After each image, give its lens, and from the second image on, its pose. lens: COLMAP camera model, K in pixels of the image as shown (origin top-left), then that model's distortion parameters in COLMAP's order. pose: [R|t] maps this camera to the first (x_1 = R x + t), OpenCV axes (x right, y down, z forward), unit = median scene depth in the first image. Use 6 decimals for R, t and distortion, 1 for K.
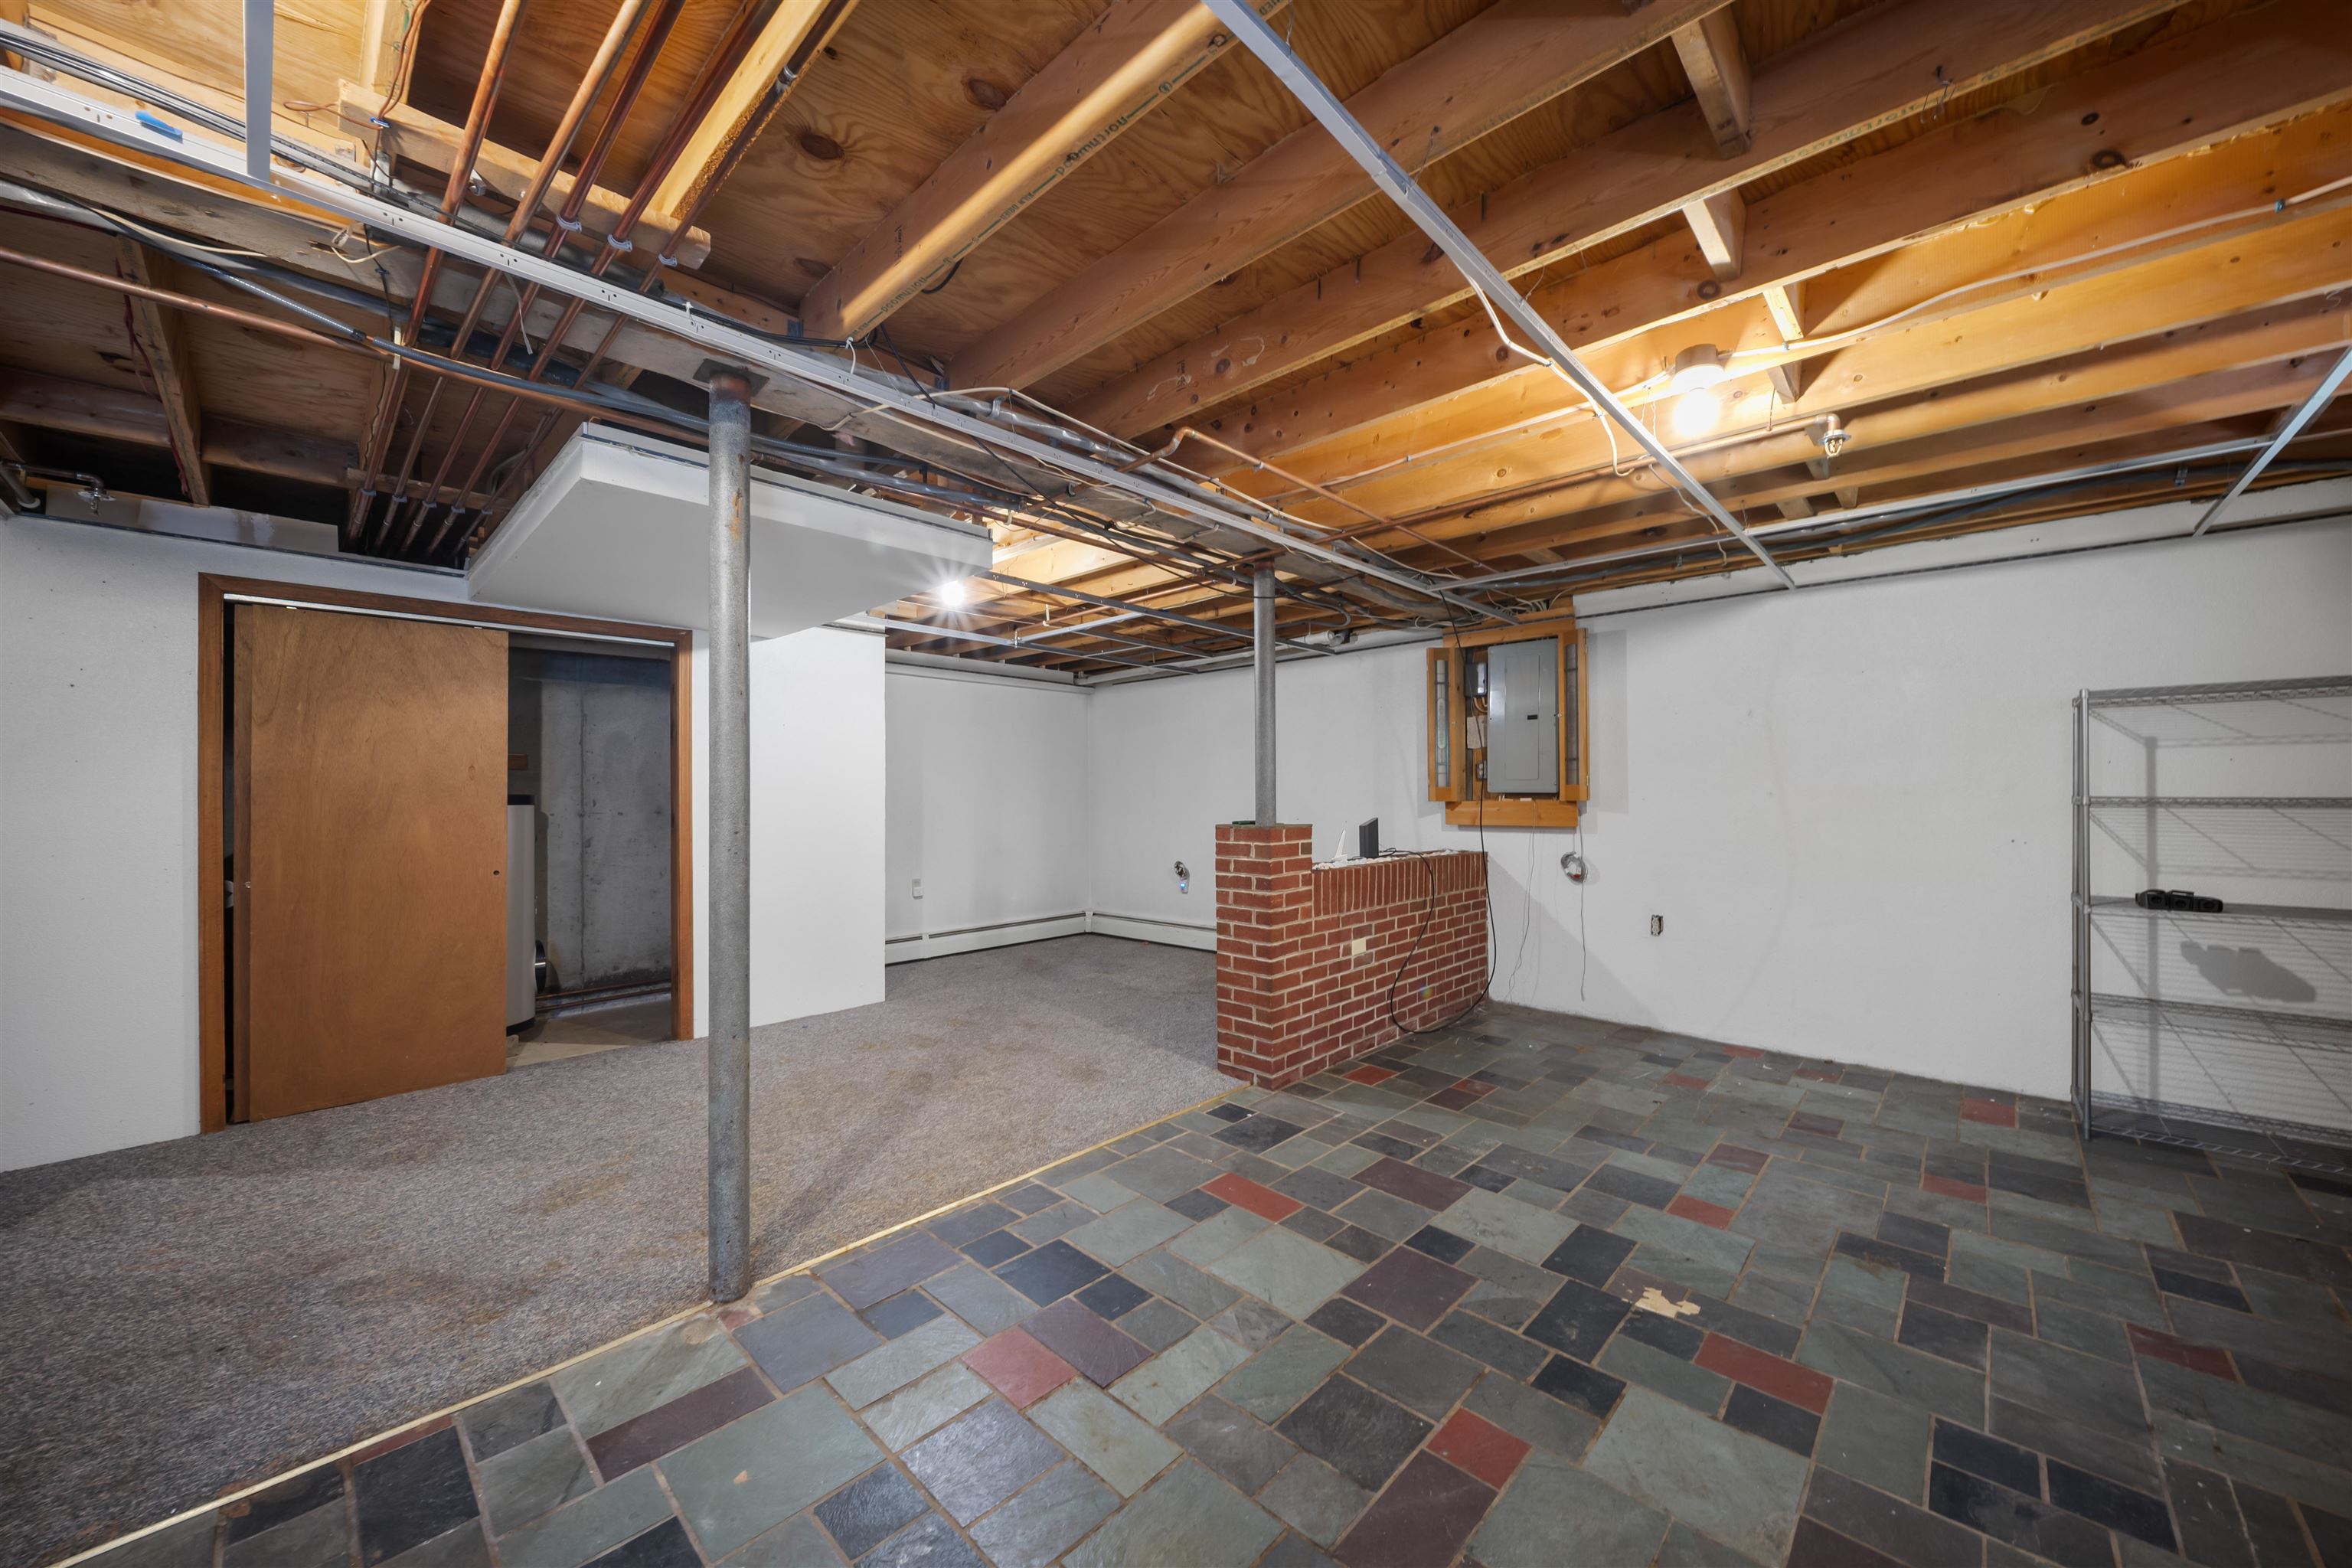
lens RADIAL K [[842.2, 0, 1137.3], [0, 842.2, 783.8], [0, 0, 1]] dist [0.016057, -0.005156]
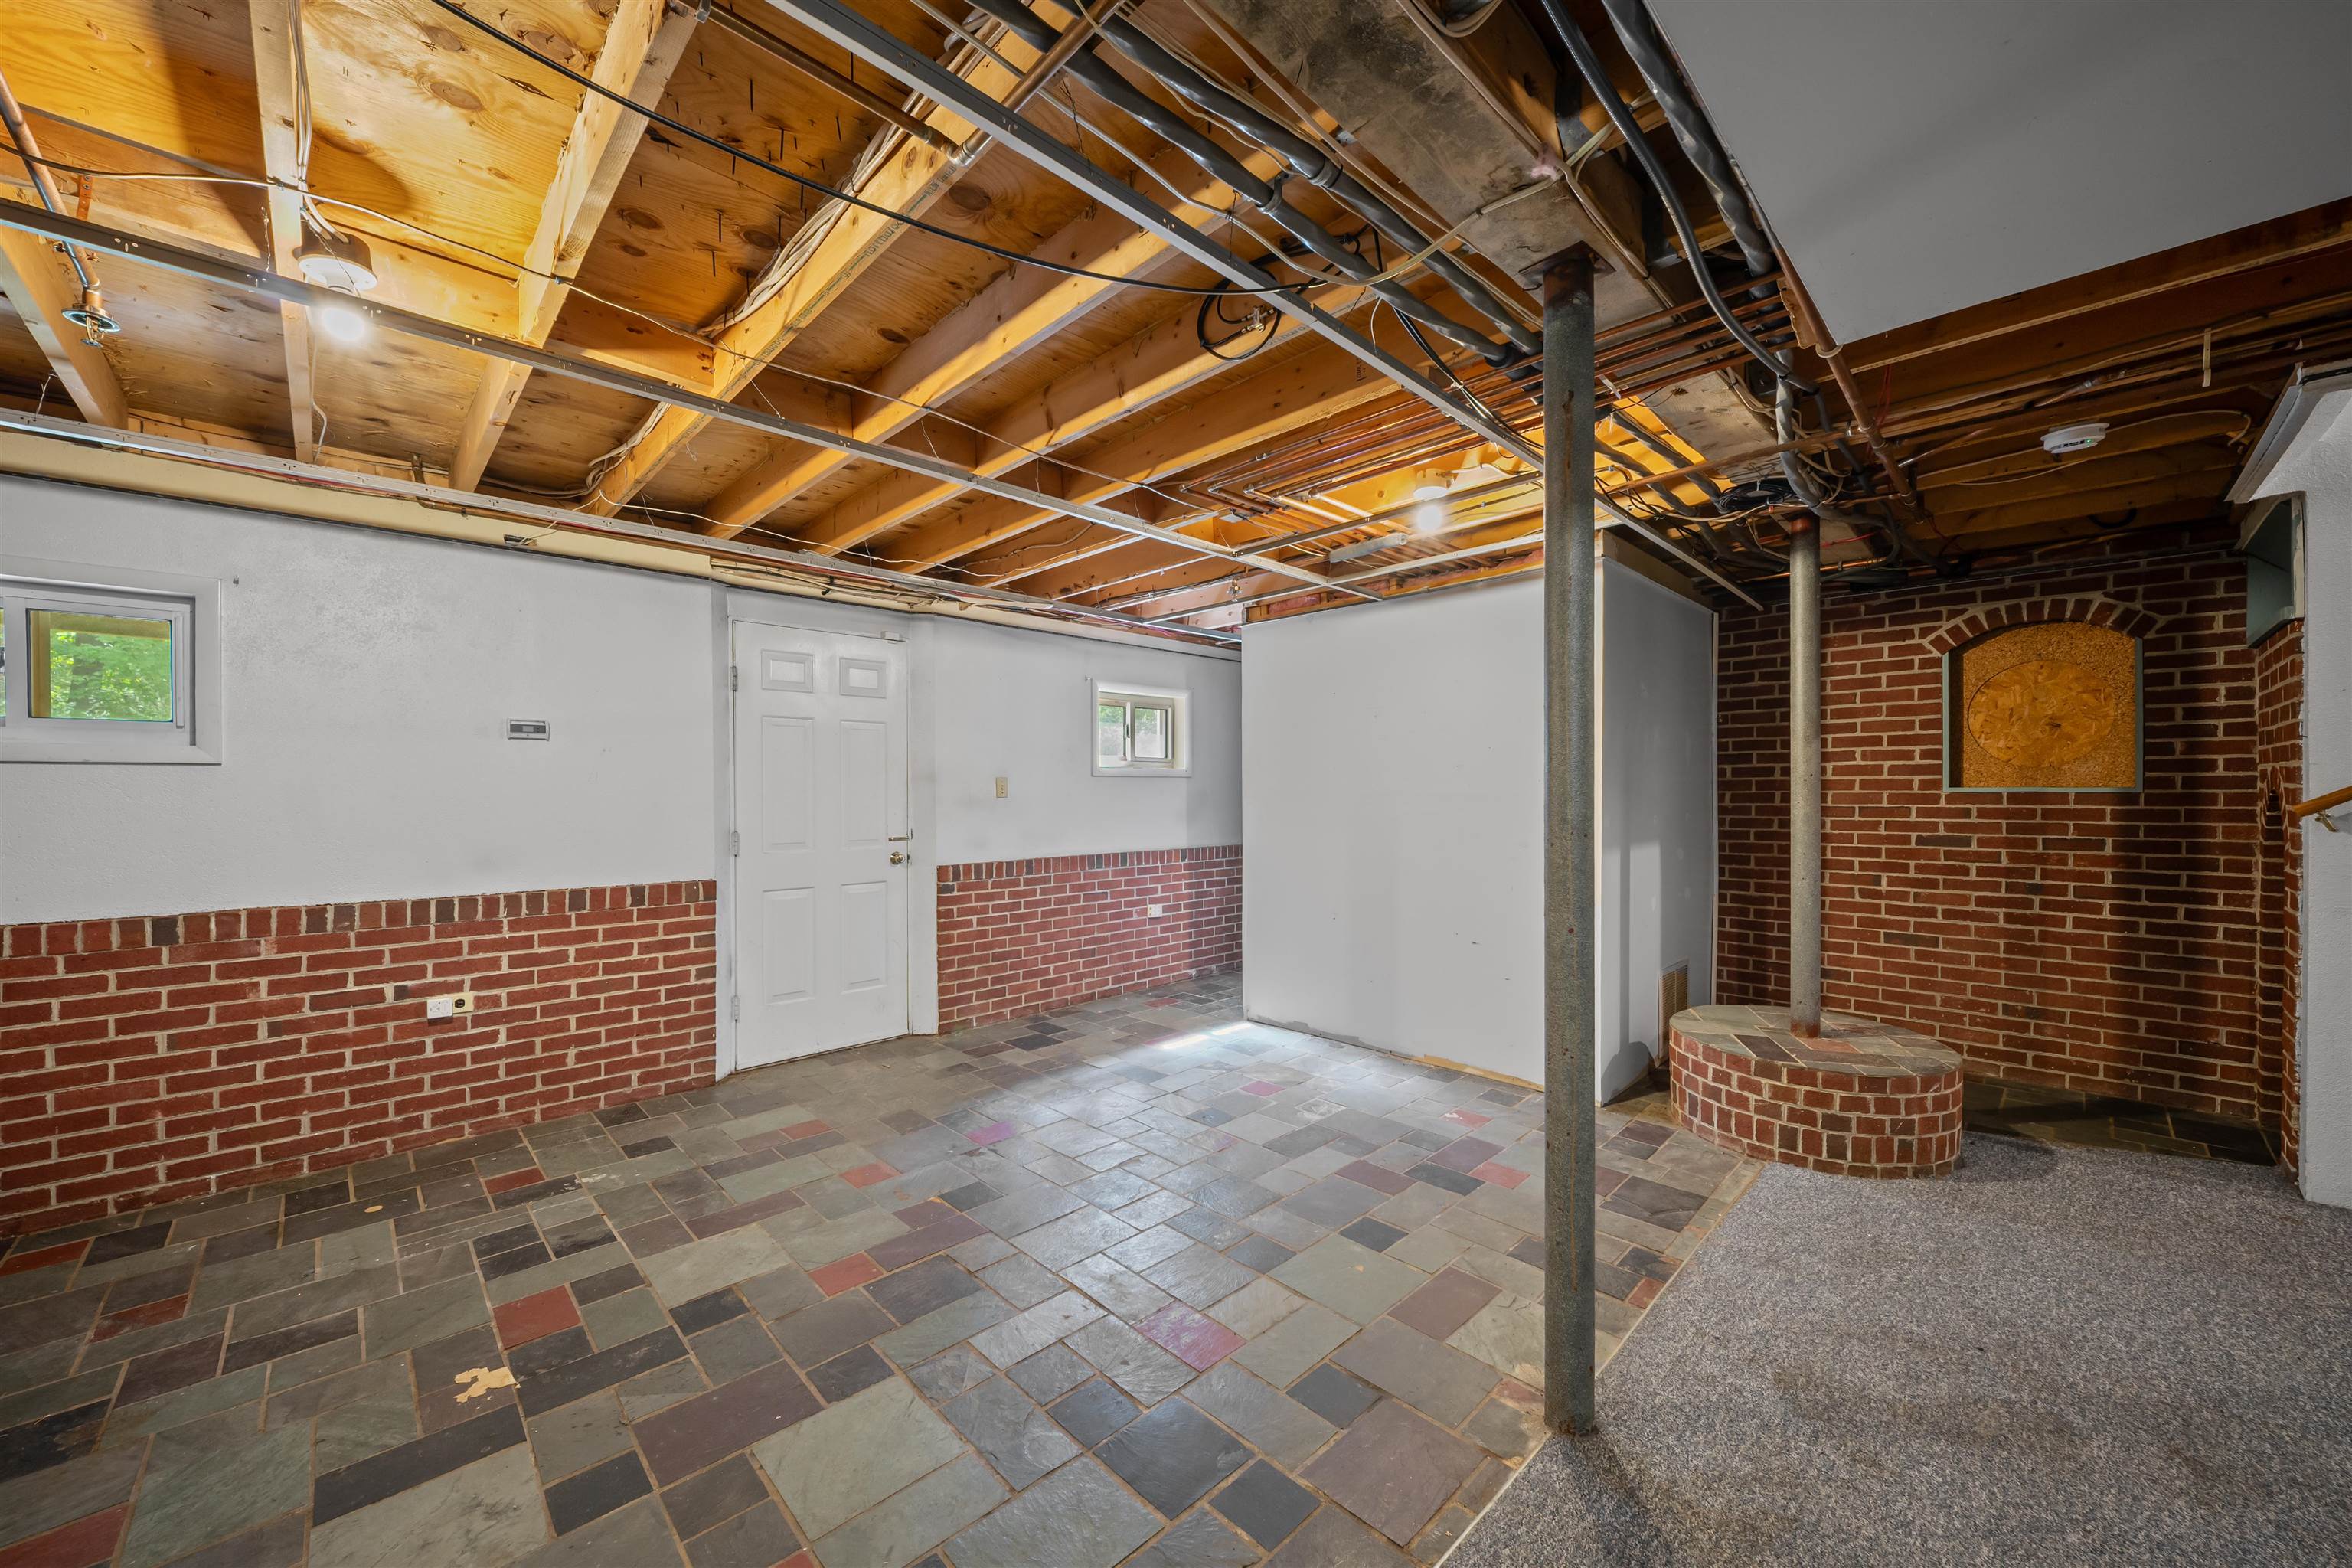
lens RADIAL K [[918.9, 0, 1139.0], [0, 918.9, 800.4], [0, 0, 1]] dist [0.007703, -0.014741]
pose [[-0.998858, 0.008850, 0.046941, -0.068512], [0.008742, 0.999959, -0.002501, 0.008159], [-0.046962, -0.002088, -0.998895, 1.146110]]
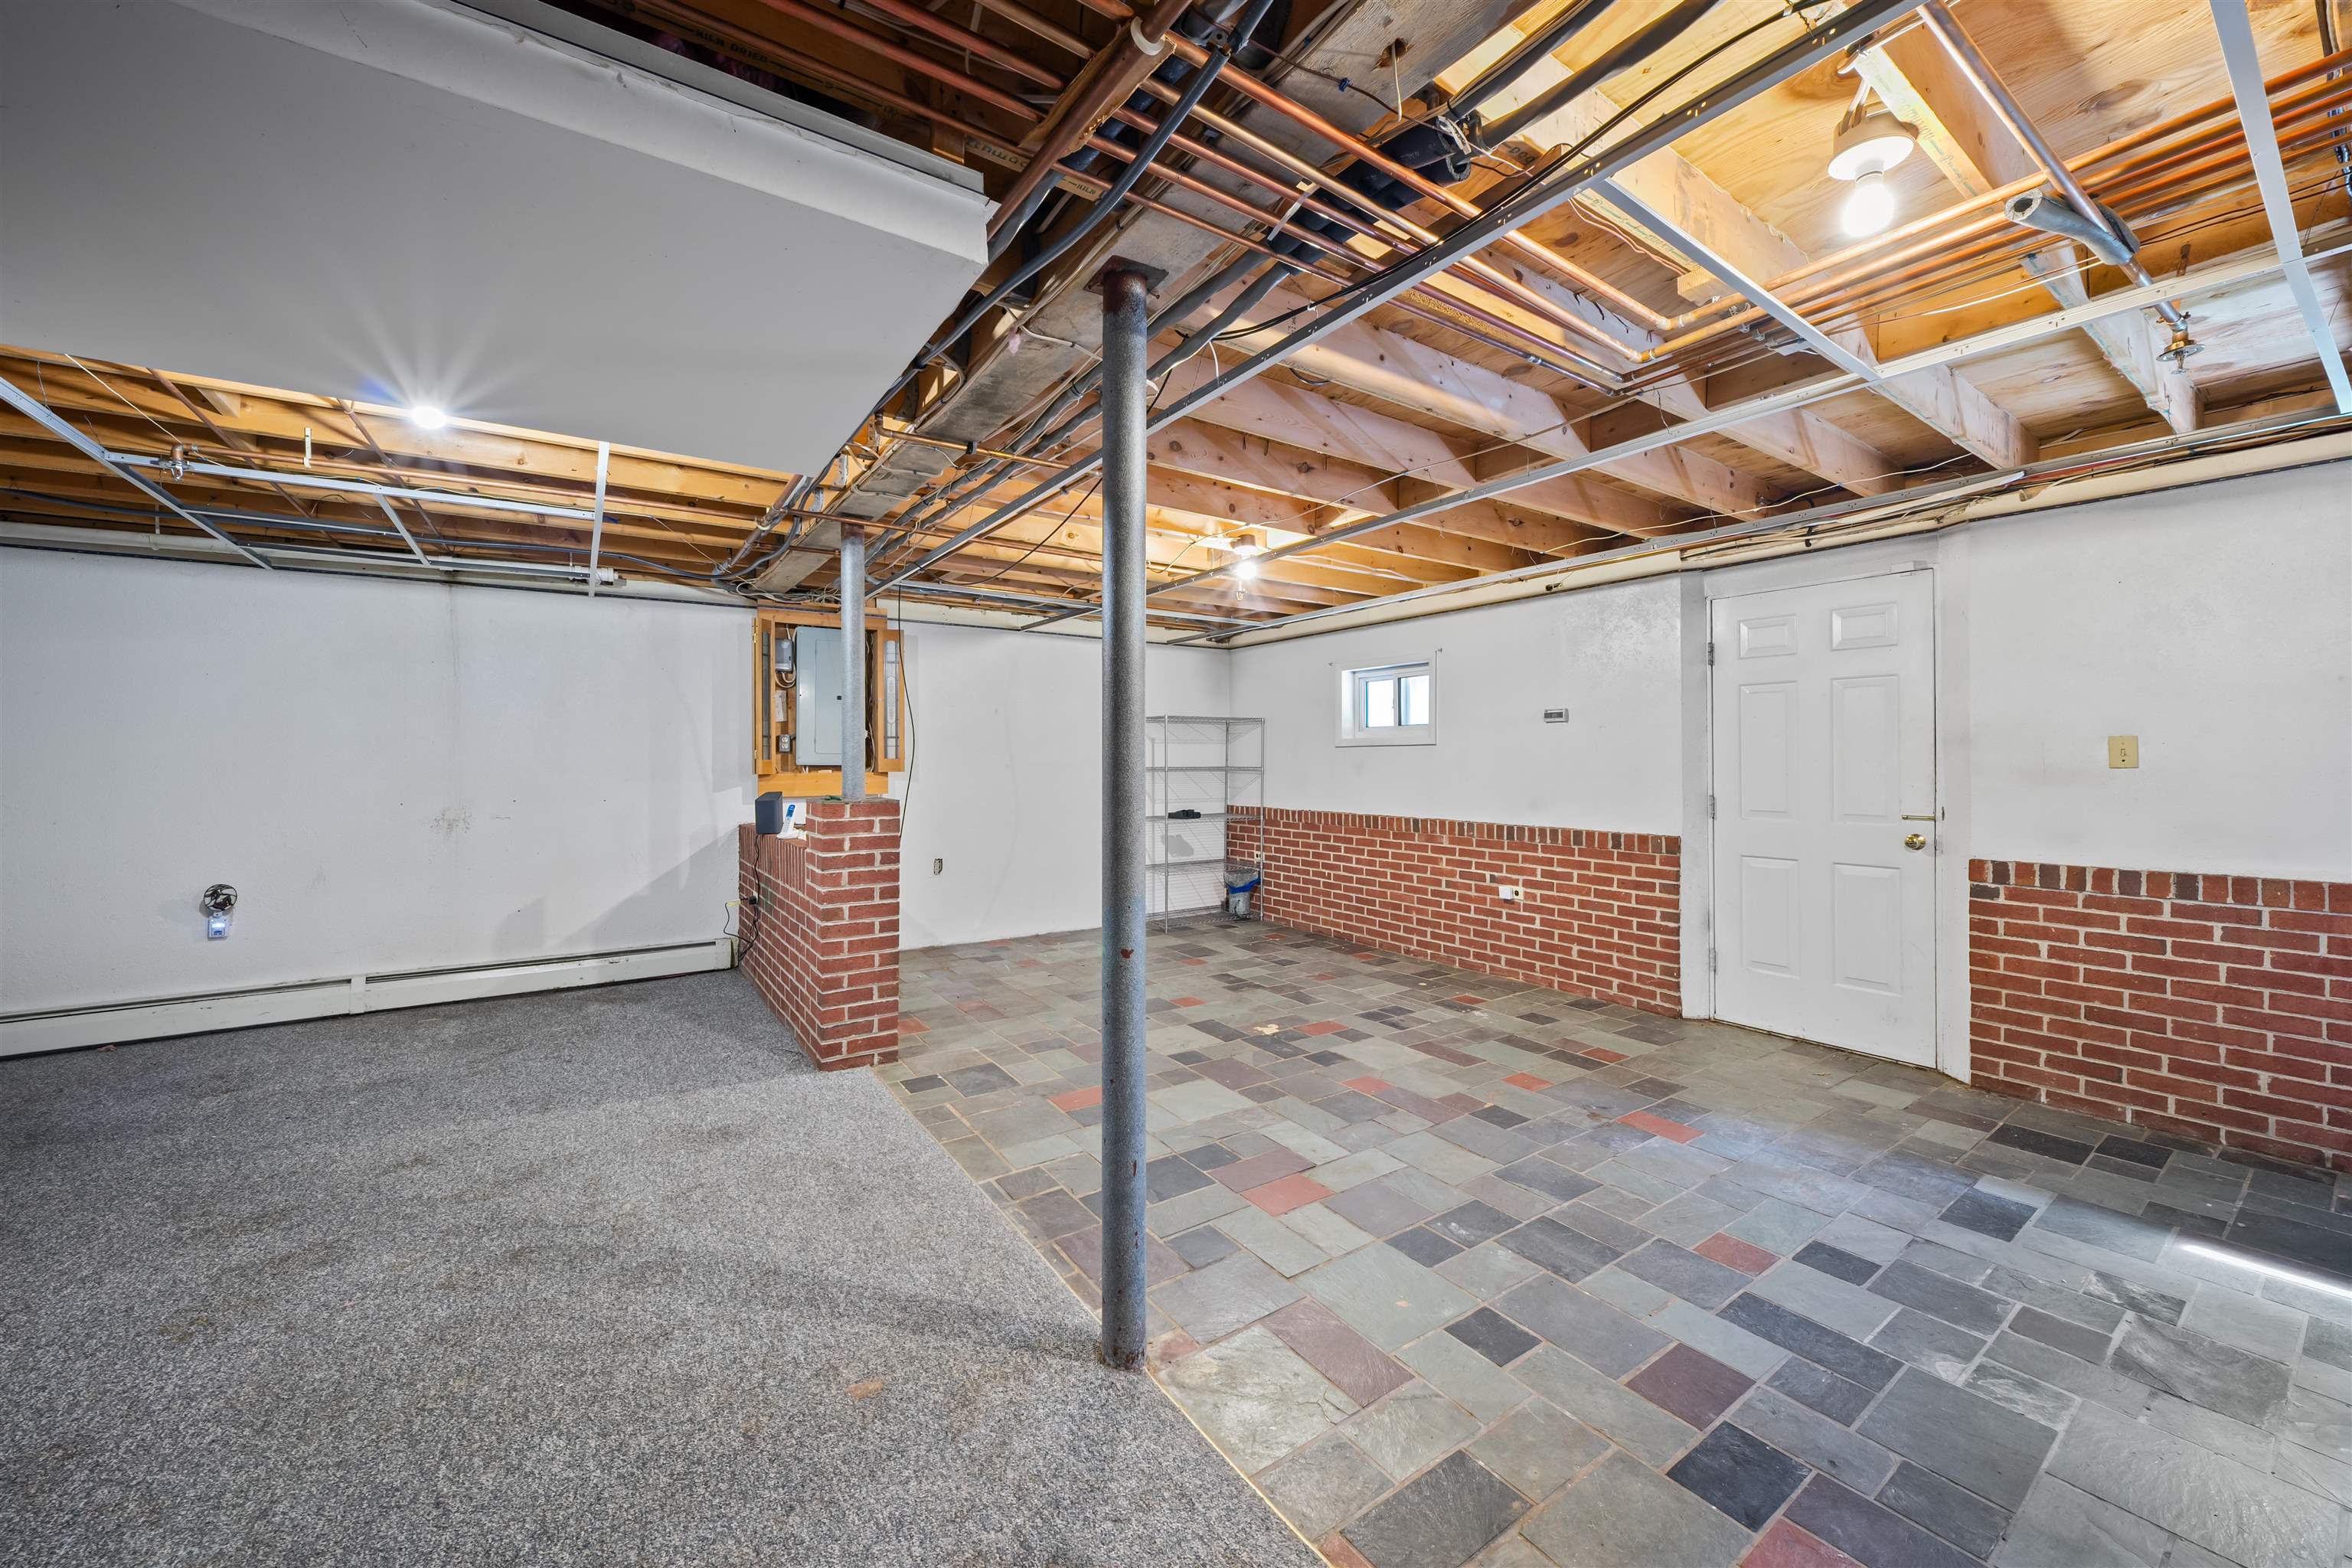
lens RADIAL K [[852.4, 0, 1182.9], [0, 852.4, 758.2], [0, 0, 1]] dist [0.016455, -0.010747]
pose [[0.213284, 0.005832, 0.976973, -0.795526], [-0.010599, 0.999937, -0.003655, 0.000870], [-0.976933, -0.009575, 0.213332, 0.465263]]
